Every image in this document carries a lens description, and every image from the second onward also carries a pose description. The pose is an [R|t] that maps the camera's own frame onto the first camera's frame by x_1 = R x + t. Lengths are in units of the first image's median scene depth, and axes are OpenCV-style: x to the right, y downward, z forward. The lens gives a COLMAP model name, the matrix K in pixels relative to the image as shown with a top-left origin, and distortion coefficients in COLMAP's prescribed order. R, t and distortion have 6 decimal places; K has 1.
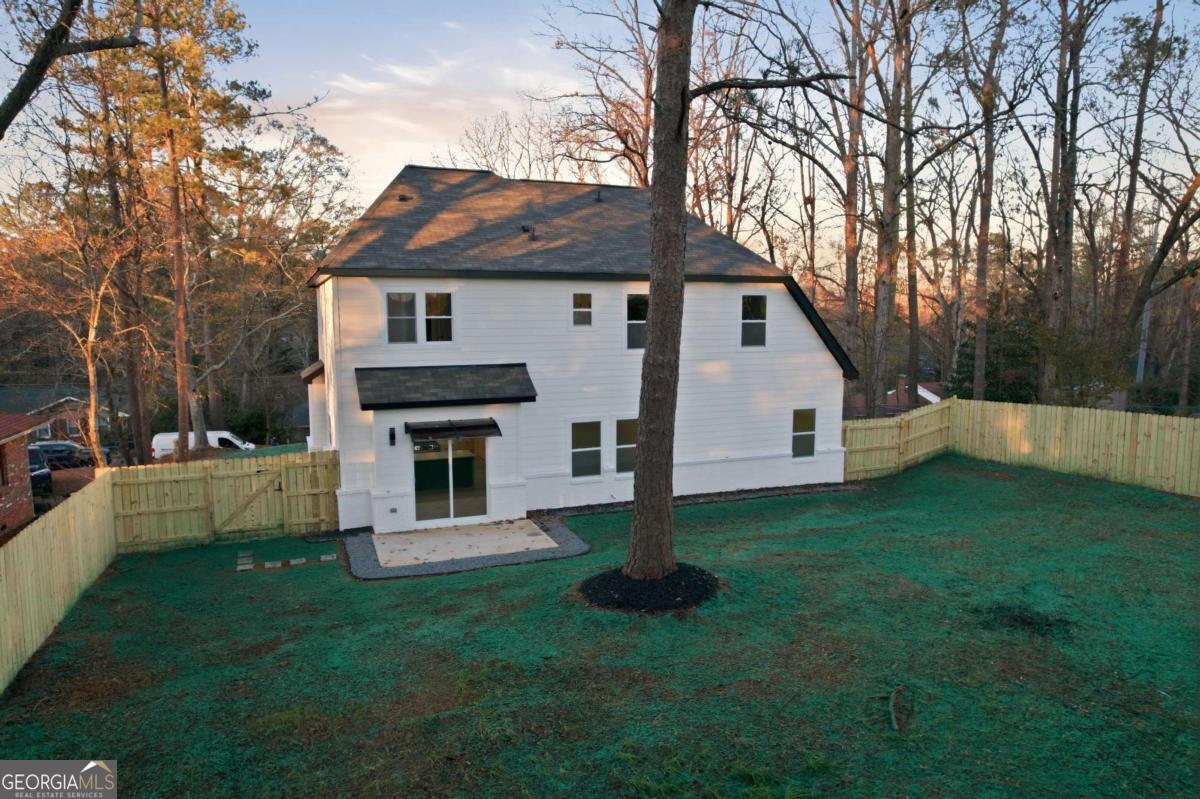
lens RADIAL K [[768.8, 0, 604.8], [0, 768.8, 395.2], [0, 0, 1]] dist [-0.082047, 0.068766]
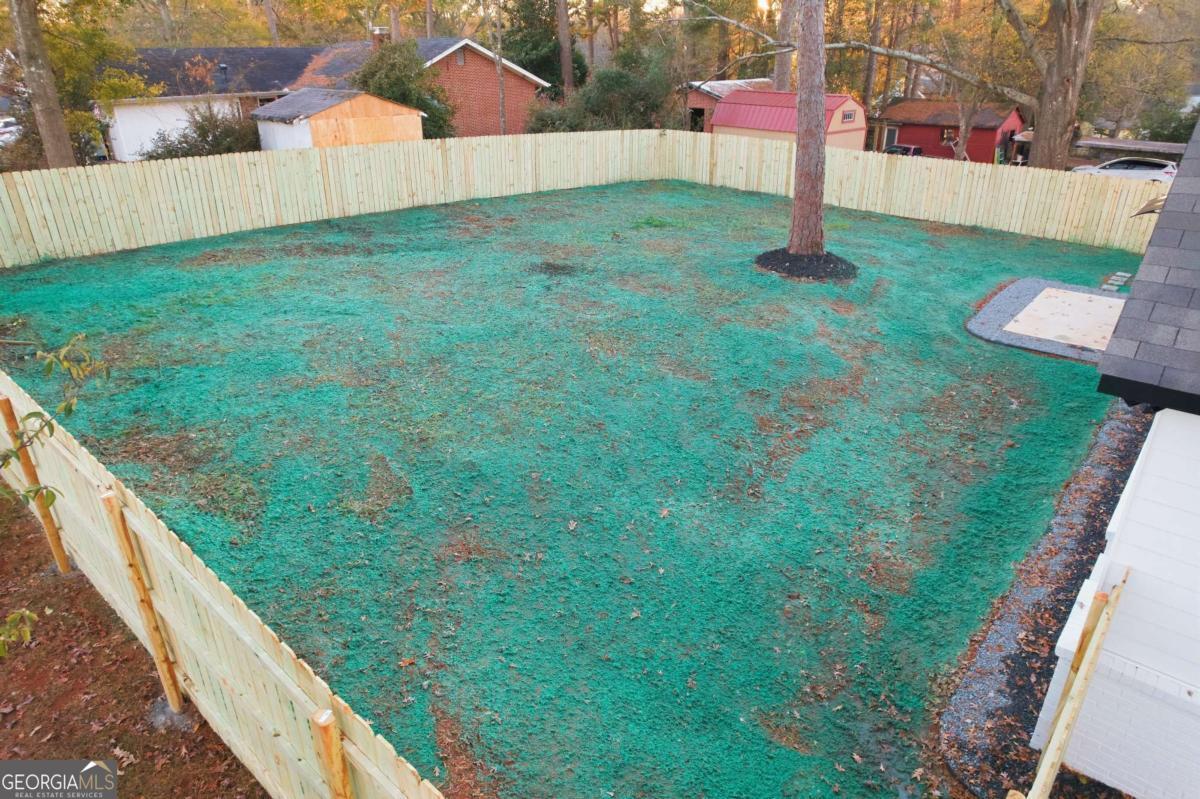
lens RADIAL K [[768.8, 0, 604.8], [0, 768.8, 395.2], [0, 0, 1]] dist [-0.082047, 0.068766]
pose [[-0.894013, 0.185695, -0.407748, 0.996718], [-0.047713, 0.865434, 0.498746, -0.212478], [0.445494, 0.465341, -0.764849, 2.035070]]
